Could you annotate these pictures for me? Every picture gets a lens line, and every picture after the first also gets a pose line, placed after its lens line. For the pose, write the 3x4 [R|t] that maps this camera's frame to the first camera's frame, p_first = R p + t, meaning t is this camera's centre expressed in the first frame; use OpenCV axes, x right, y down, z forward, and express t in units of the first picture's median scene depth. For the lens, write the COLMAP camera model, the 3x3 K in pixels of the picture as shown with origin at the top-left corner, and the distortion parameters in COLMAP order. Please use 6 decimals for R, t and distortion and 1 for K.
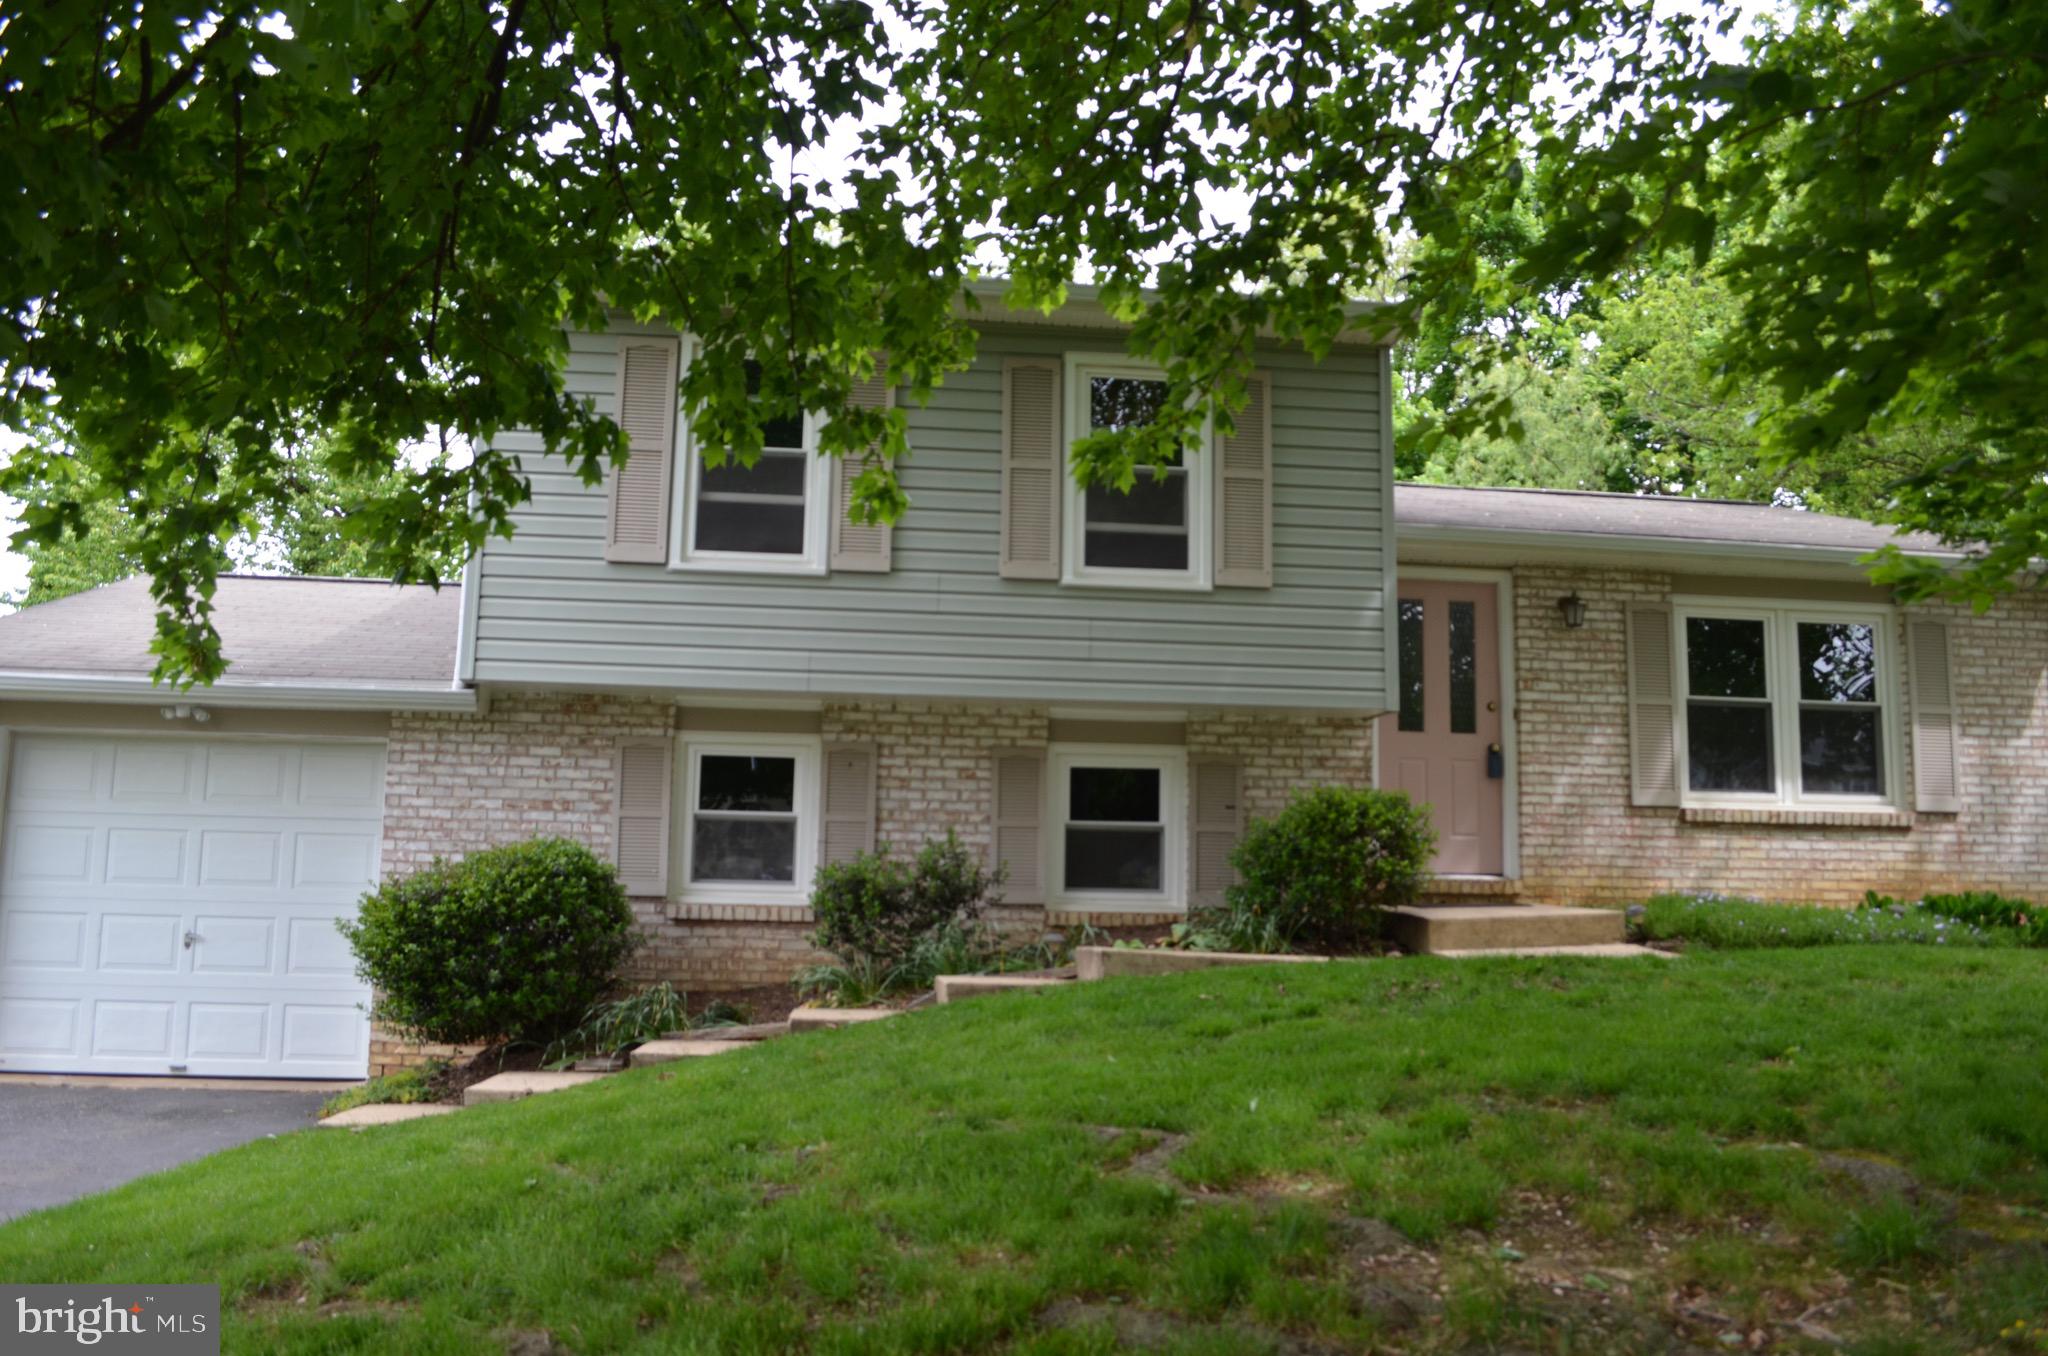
lens RADIAL K [[1613.6, 0, 1024.0], [0, 1613.6, 678.0], [0, 0, 1]] dist [-0.073866, -0.001605]
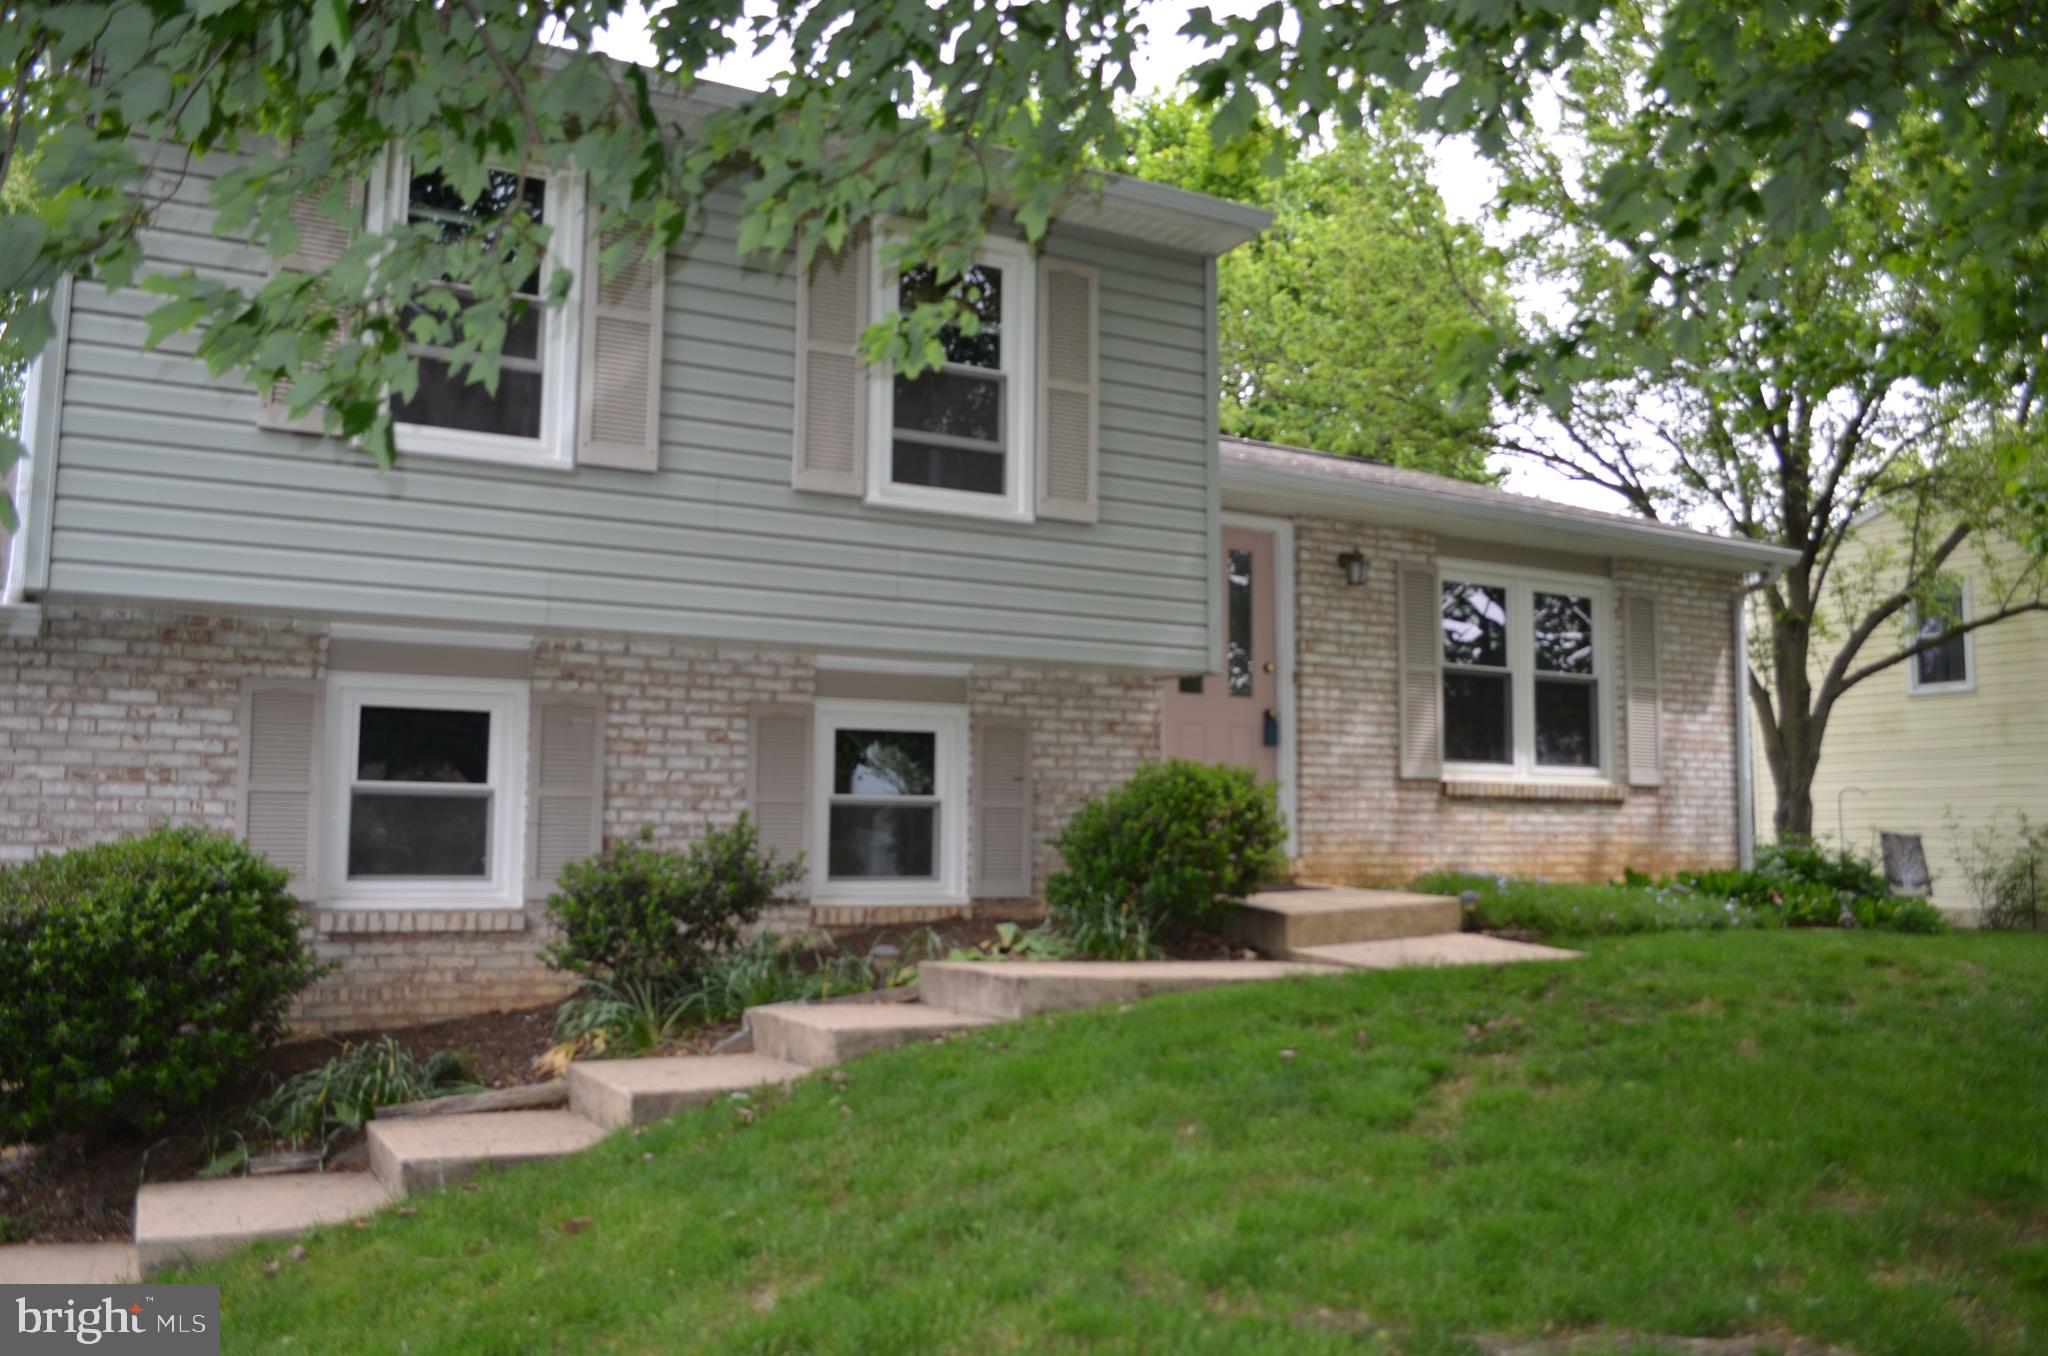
lens RADIAL K [[1613.6, 0, 1024.0], [0, 1613.6, 678.0], [0, 0, 1]] dist [-0.073866, -0.001605]
pose [[0.922630, 0.027166, 0.384729, -0.201254], [-0.044870, 0.998303, 0.037113, -0.004626], [-0.383068, -0.051505, 0.922283, 0.221504]]
